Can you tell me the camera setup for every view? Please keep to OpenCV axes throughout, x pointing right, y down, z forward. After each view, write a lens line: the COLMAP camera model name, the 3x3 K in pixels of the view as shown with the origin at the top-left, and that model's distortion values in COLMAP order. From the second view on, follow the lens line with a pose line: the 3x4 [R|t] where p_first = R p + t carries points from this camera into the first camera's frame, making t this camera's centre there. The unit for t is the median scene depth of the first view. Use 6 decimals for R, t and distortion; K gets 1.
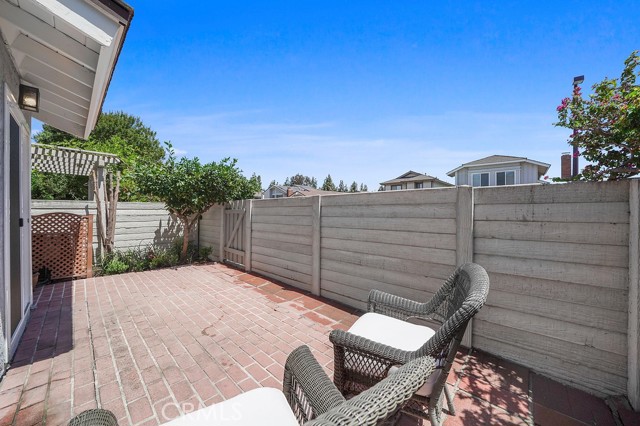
lens RADIAL K [[227.7, 0, 329.7], [0, 227.7, 211.1], [0, 0, 1]] dist [-0.017755, 0.000728]
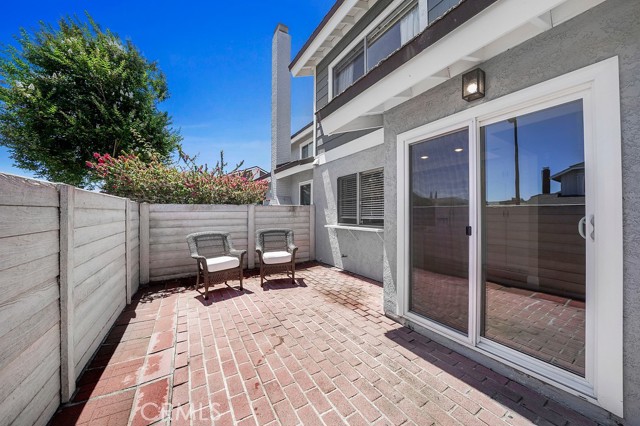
lens RADIAL K [[227.7, 0, 318.9], [0, 227.7, 210.2], [0, 0, 1]] dist [-0.017755, 0.000728]
pose [[-0.948459, 0.005479, 0.316852, -0.729460], [0.002250, 0.999942, -0.010559, -0.009776], [-0.316891, -0.009302, -0.948416, 1.339042]]
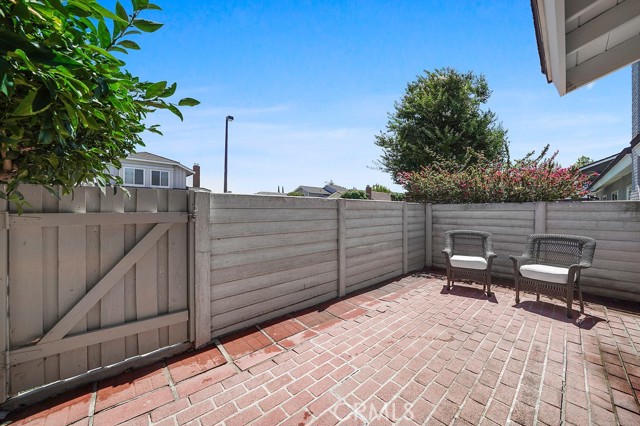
lens RADIAL K [[227.7, 0, 318.8], [0, 227.7, 210.8], [0, 0, 1]] dist [-0.017755, 0.000728]
pose [[0.123910, -0.004304, 0.992284, -1.138334], [-0.005219, 0.999974, 0.004989, -0.019856], [-0.992280, -0.005797, 0.123884, 1.031761]]
